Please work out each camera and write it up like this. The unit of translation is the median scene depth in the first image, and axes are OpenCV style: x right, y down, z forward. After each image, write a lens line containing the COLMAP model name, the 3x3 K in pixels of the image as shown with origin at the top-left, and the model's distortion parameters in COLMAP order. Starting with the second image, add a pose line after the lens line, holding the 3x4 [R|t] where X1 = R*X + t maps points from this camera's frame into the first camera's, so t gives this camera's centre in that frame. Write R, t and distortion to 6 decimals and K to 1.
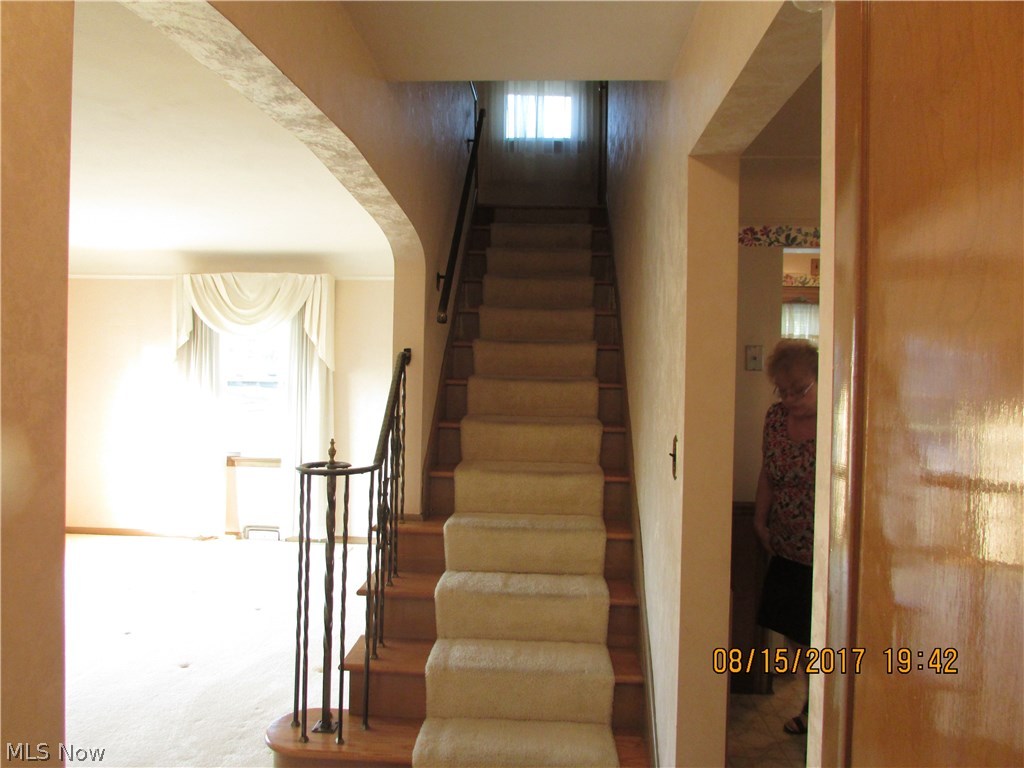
lens RADIAL K [[727.5, 0, 516.5], [0, 727.5, 380.2], [0, 0, 1]] dist [-0.031126, 0.010239]
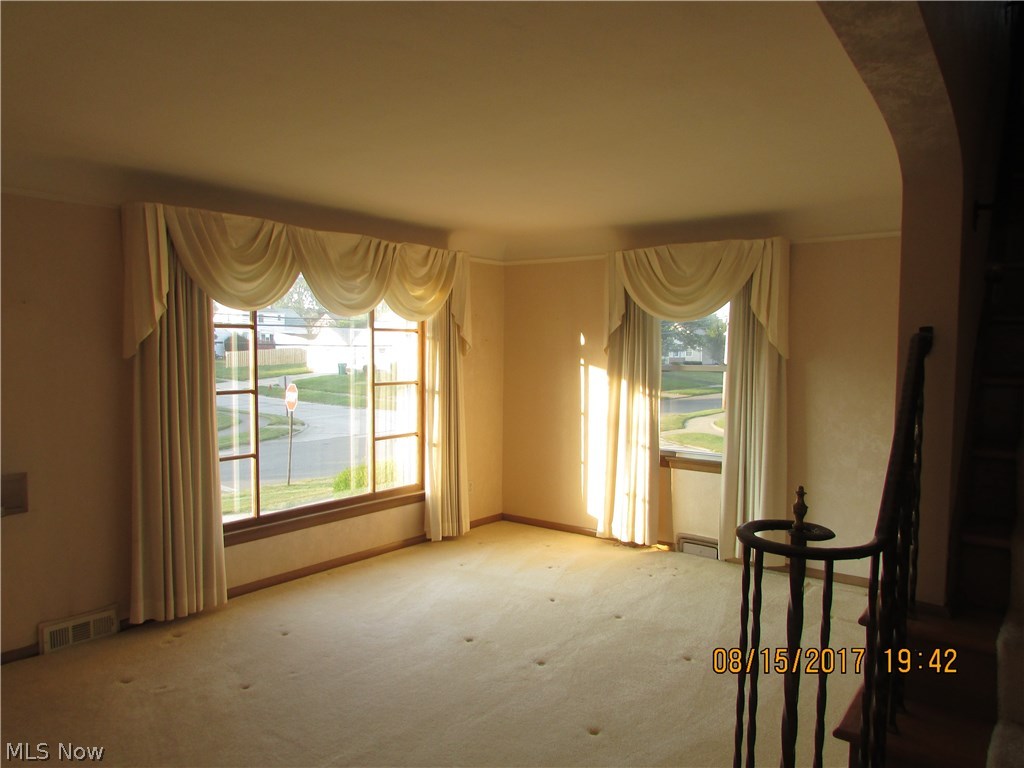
lens RADIAL K [[727.5, 0, 516.5], [0, 727.5, 380.2], [0, 0, 1]] dist [-0.031126, 0.010239]
pose [[0.828145, 0.015108, -0.560311, -0.054030], [-0.002478, 0.999726, 0.023294, -0.007270], [0.560509, -0.017902, 0.827955, 0.180270]]
